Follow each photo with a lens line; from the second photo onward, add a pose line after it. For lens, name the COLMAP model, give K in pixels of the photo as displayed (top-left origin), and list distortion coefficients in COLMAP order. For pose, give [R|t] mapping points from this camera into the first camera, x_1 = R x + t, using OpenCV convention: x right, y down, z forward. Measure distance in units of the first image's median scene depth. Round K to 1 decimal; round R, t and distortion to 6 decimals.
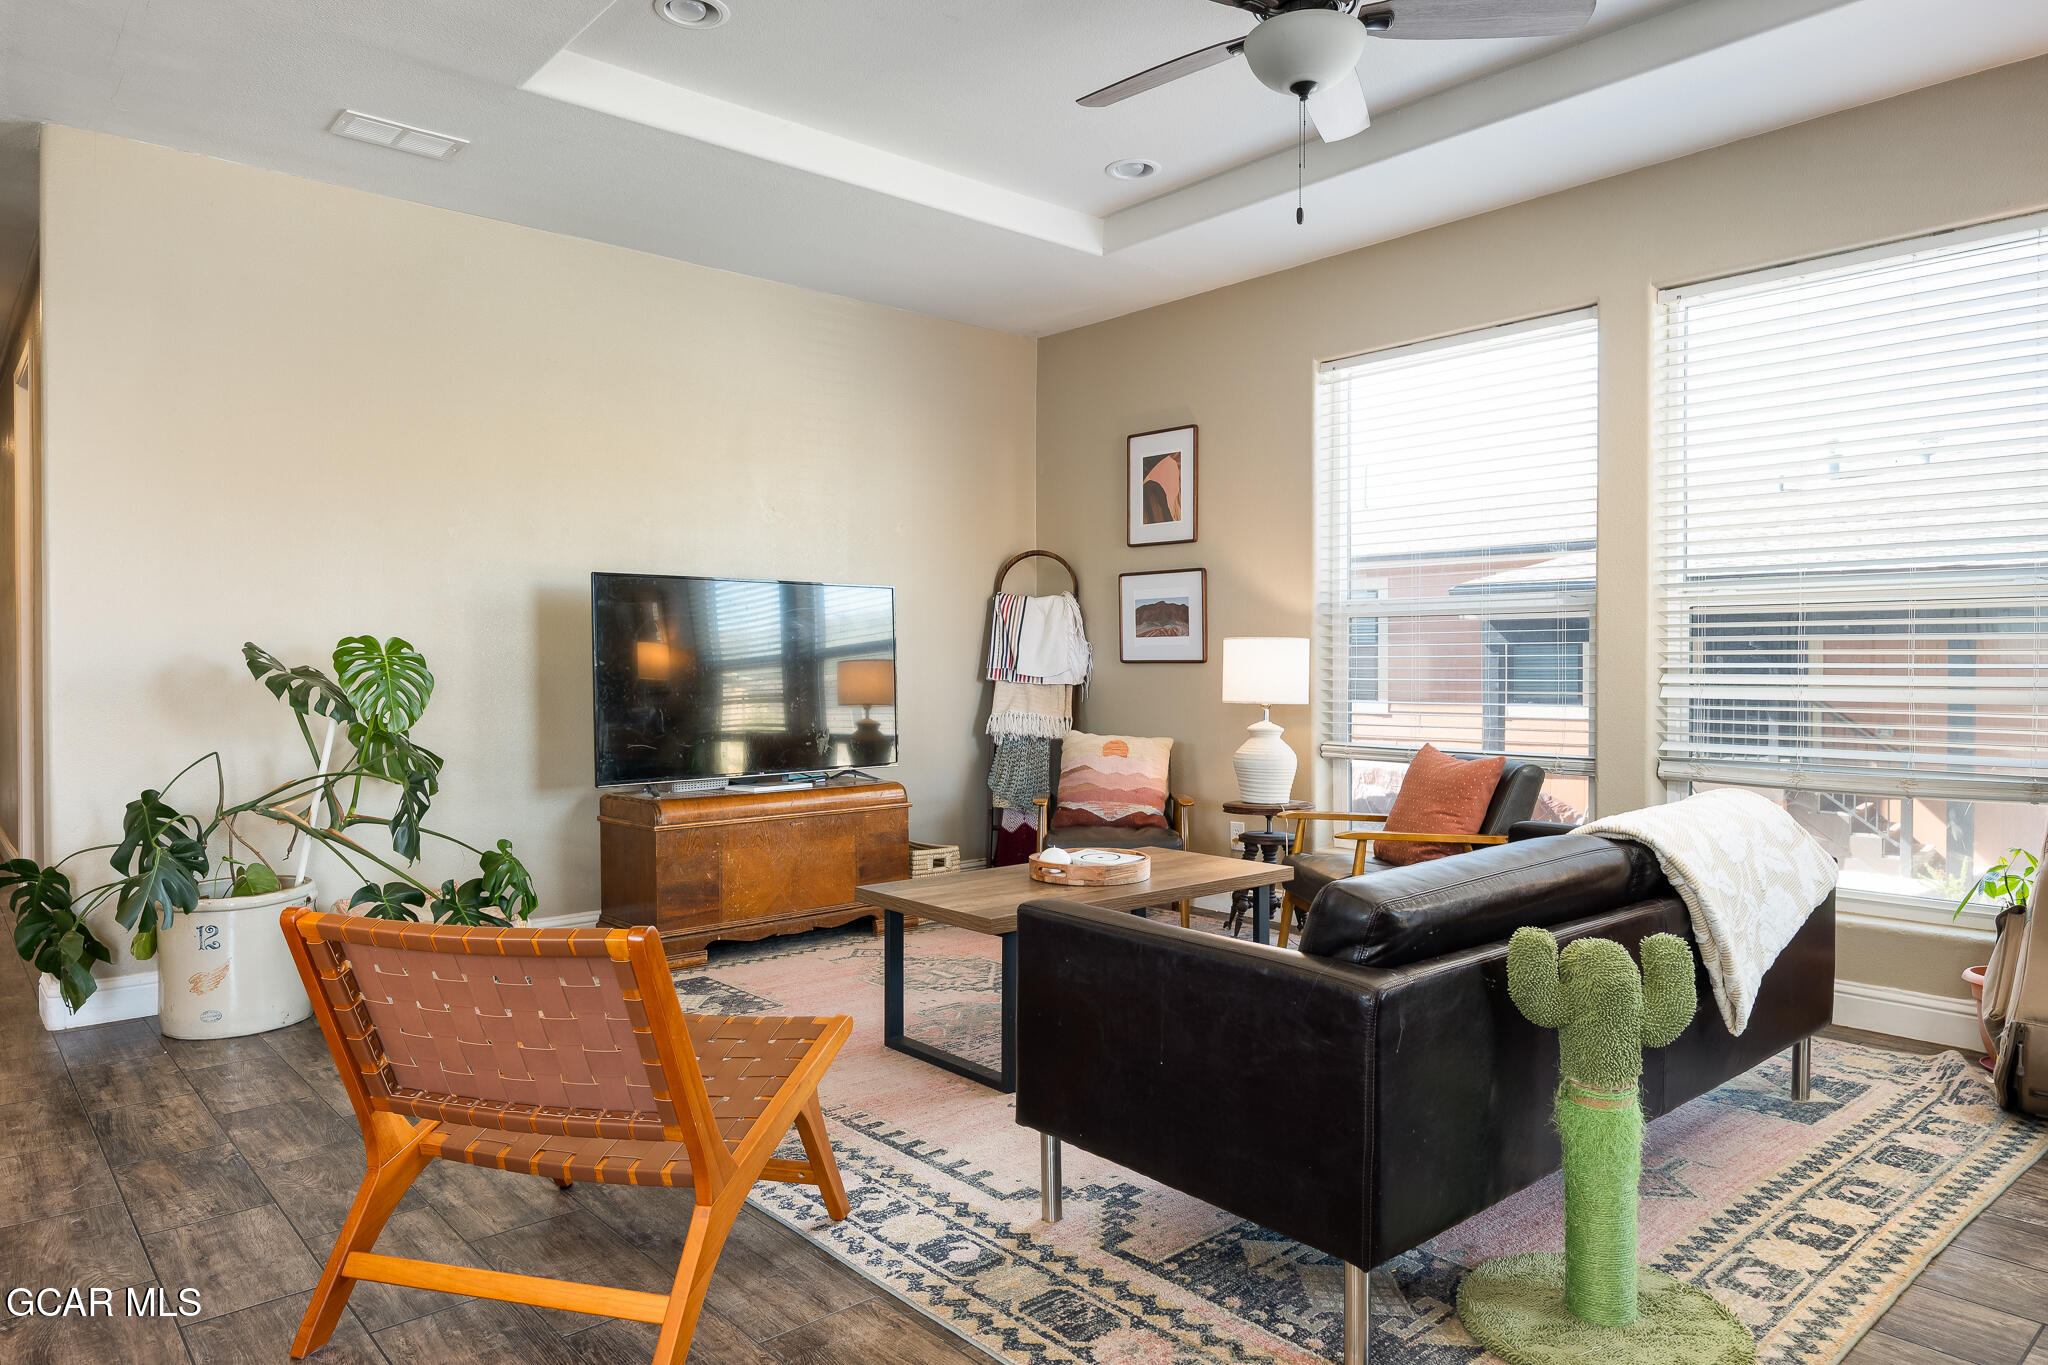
lens RADIAL K [[1278.5, 0, 981.5], [0, 1278.5, 701.3], [0, 0, 1]] dist [0.007657, -0.000861]
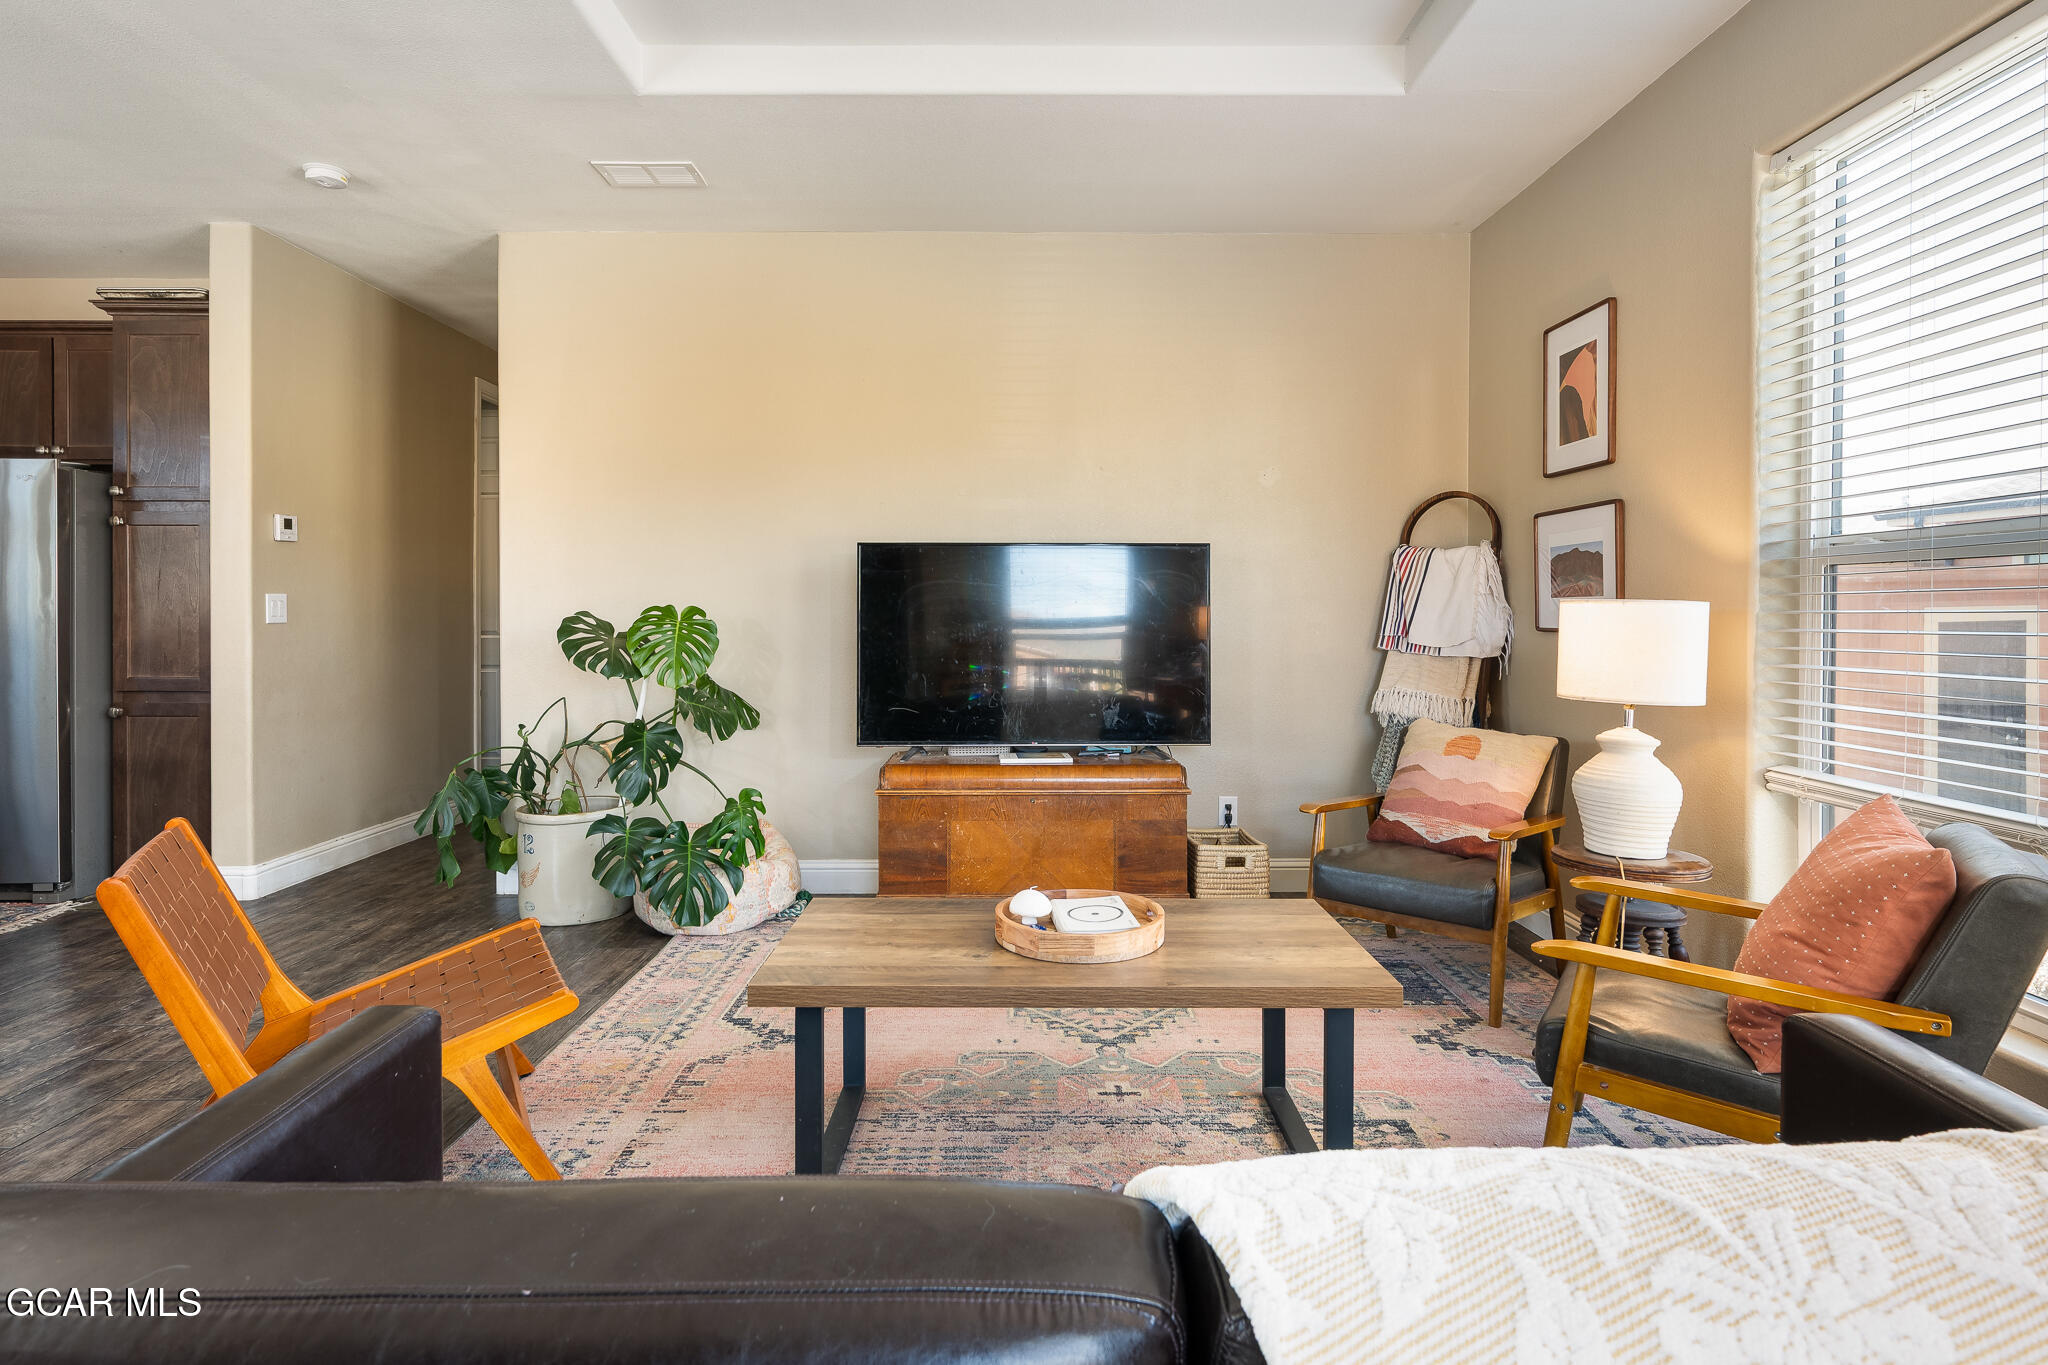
lens RADIAL K [[1038.2, 0, 1000.0], [0, 1038.2, 644.2], [0, 0, 1]] dist [-0.005814, -0.000026]
pose [[0.764858, 0.023181, -0.643782, 0.288069], [-0.021550, 0.999714, 0.010393, -0.023948], [0.643839, 0.005924, 0.765138, 0.354213]]
